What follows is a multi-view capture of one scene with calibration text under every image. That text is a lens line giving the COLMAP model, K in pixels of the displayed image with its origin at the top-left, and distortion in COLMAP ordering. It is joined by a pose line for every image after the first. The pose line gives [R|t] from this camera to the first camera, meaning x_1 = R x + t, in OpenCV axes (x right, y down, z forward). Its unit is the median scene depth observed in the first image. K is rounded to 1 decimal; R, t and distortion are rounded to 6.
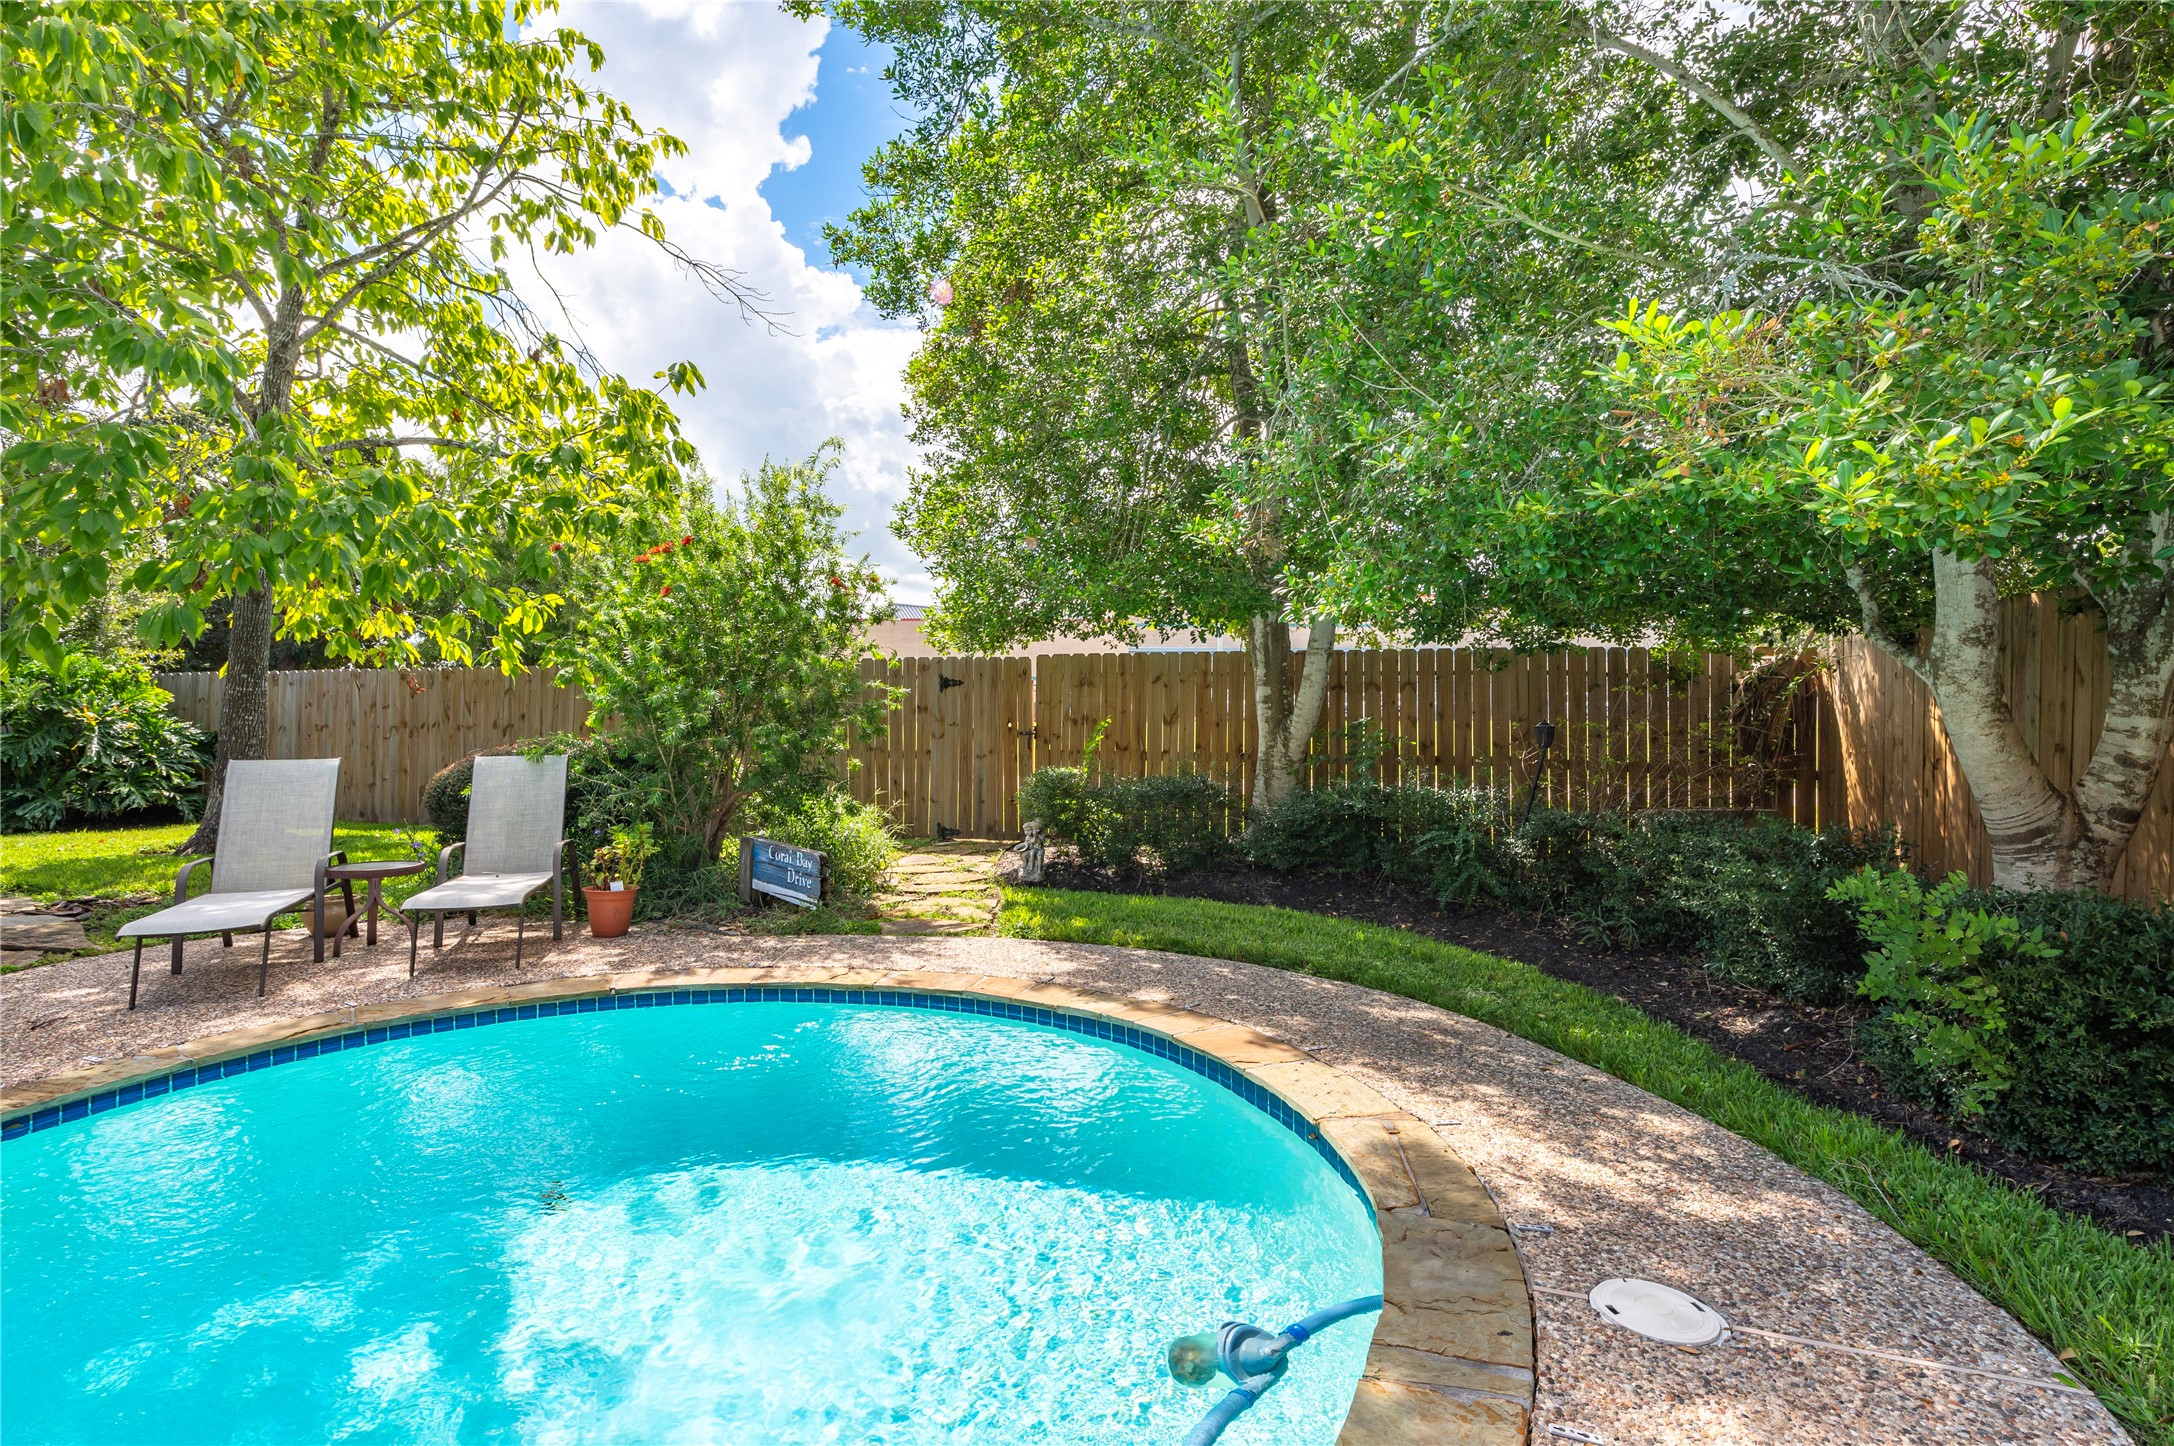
lens RADIAL K [[1045.3, 0, 1079.8], [0, 1045.3, 713.7], [0, 0, 1]] dist [-0.012968, 0.000015]
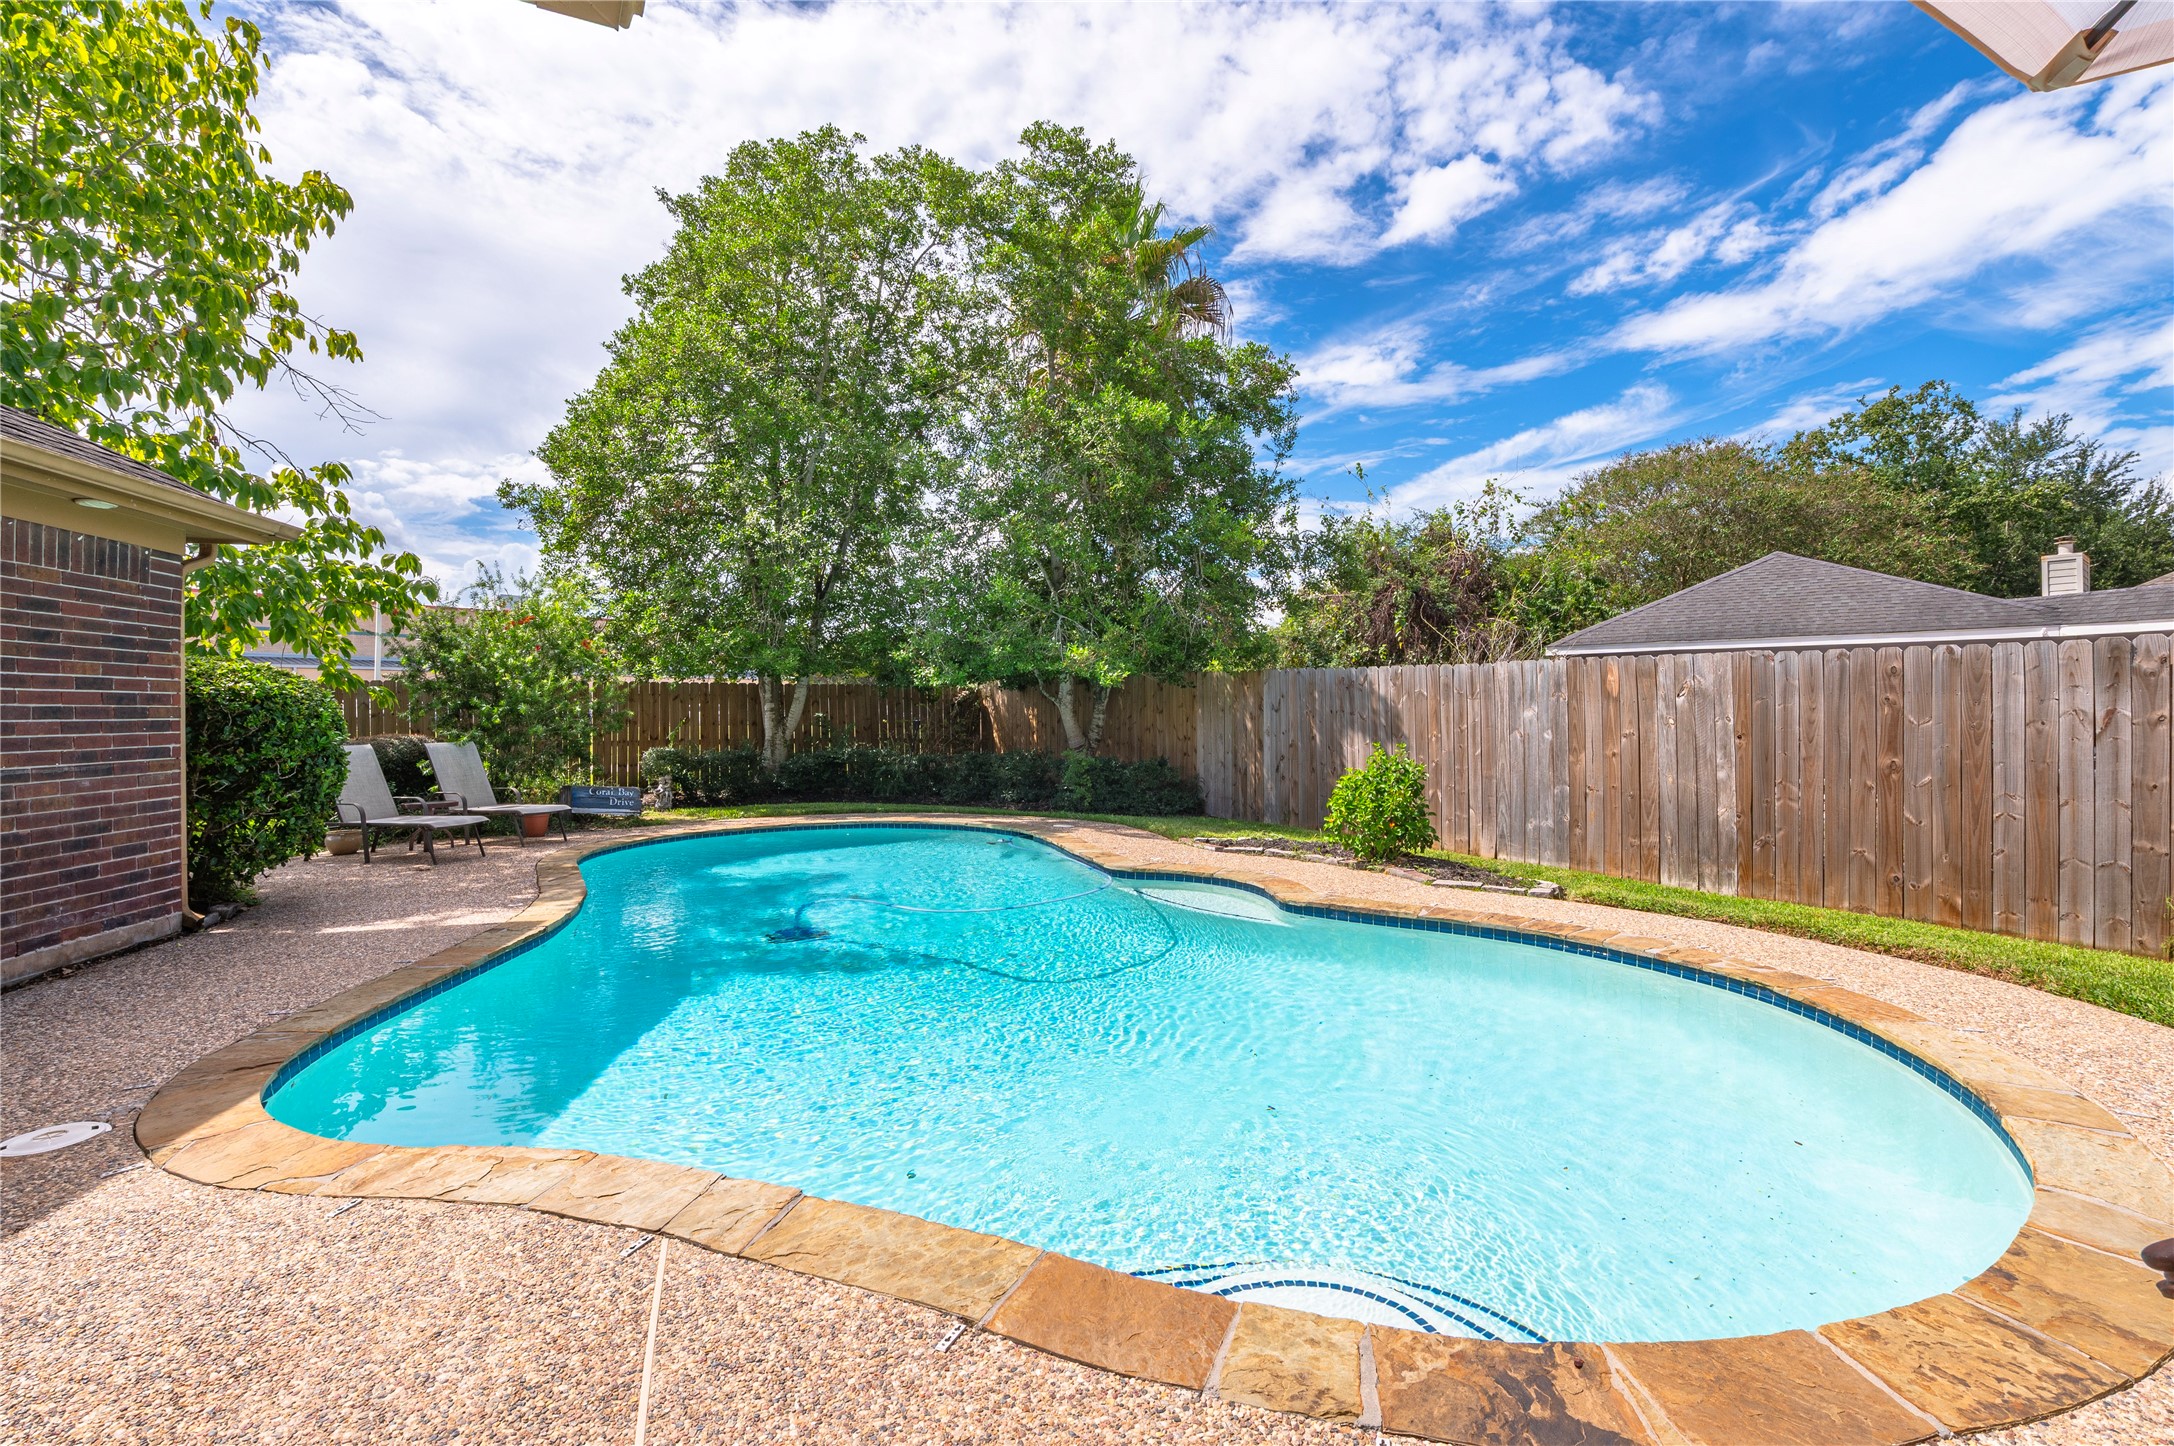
lens RADIAL K [[966.8, 0, 1101.1], [0, 966.8, 703.3], [0, 0, 1]] dist [-0.008913, 0.001114]
pose [[0.649856, 0.005899, 0.760035, -0.937309], [0.007833, 0.999865, -0.014458, 0.006035], [-0.760017, 0.015349, 0.649722, -0.770449]]
